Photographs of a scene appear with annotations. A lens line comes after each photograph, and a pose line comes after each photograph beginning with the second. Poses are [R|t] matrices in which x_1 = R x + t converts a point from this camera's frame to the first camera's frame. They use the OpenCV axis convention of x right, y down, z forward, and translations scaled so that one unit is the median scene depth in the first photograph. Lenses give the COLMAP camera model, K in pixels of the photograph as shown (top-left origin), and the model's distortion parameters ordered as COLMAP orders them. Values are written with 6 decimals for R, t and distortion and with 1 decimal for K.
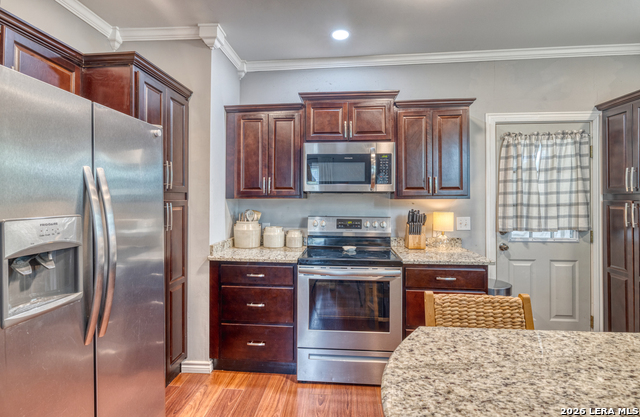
lens RADIAL K [[300.1, 0, 320.3], [0, 300.1, 197.4], [0, 0, 1]] dist [-0.003854, -0.000846]
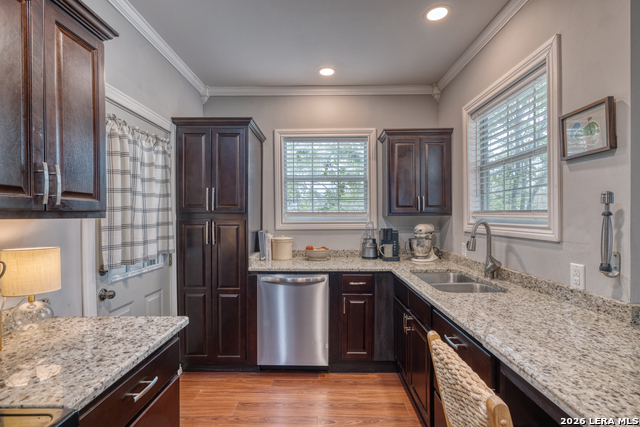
lens RADIAL K [[301.9, 0, 318.2], [0, 301.9, 217.1], [0, 0, 1]] dist [-0.015463, -0.000257]
pose [[-0.082006, -0.001185, 0.996631, -0.051895], [-0.000930, 0.999999, 0.001113, 0.002486], [-0.996631, -0.000835, -0.082007, 0.638006]]
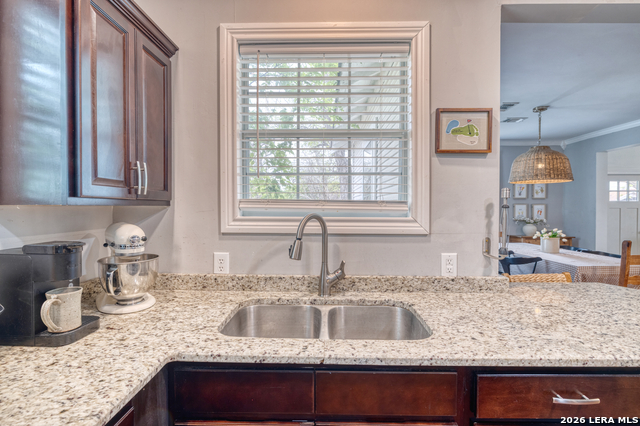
lens RADIAL K [[301.9, 0, 320.3], [0, 301.9, 211.2], [0, 0, 1]] dist [-0.015463, -0.000257]
pose [[-0.997319, -0.000850, -0.073168, 0.759344], [-0.001451, 0.999966, 0.008170, 0.002017], [0.073158, 0.008254, -0.997286, 0.684512]]
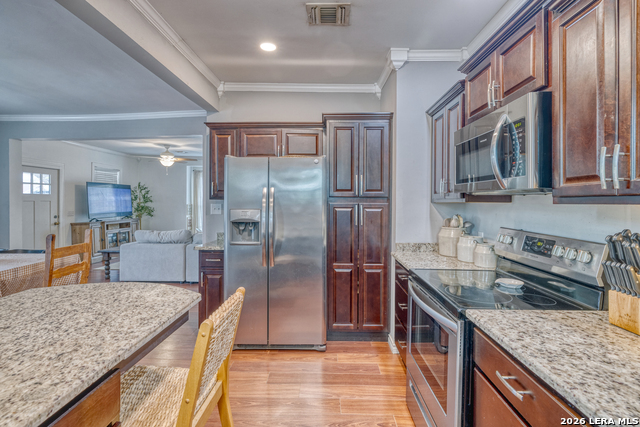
lens RADIAL K [[301.9, 0, 323.2], [0, 301.9, 200.6], [0, 0, 1]] dist [-0.015463, -0.000257]
pose [[0.077736, -0.004807, -0.996962, 0.695062], [-0.000082, 0.999988, -0.004828, 0.002442], [0.996974, 0.000457, 0.077735, 0.574337]]
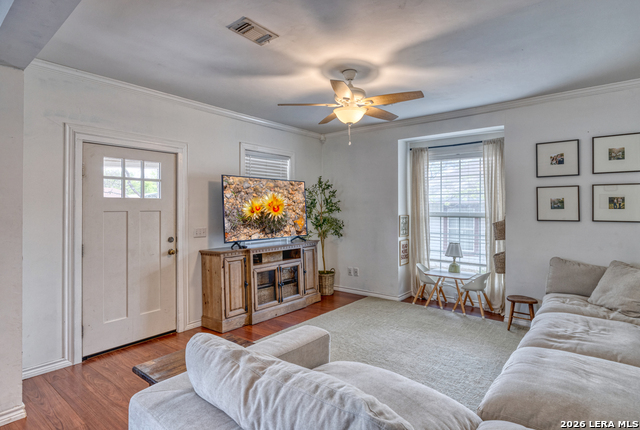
lens RADIAL K [[333.5, 0, 324.8], [0, 333.5, 211.6], [0, 0, 1]] dist [0.002818, 0.000960]
pose [[-0.551166, 0.005879, -0.834375, -1.019354], [0.011190, 0.999937, -0.000346, 0.004805], [0.834321, -0.009527, -0.551197, -0.009567]]
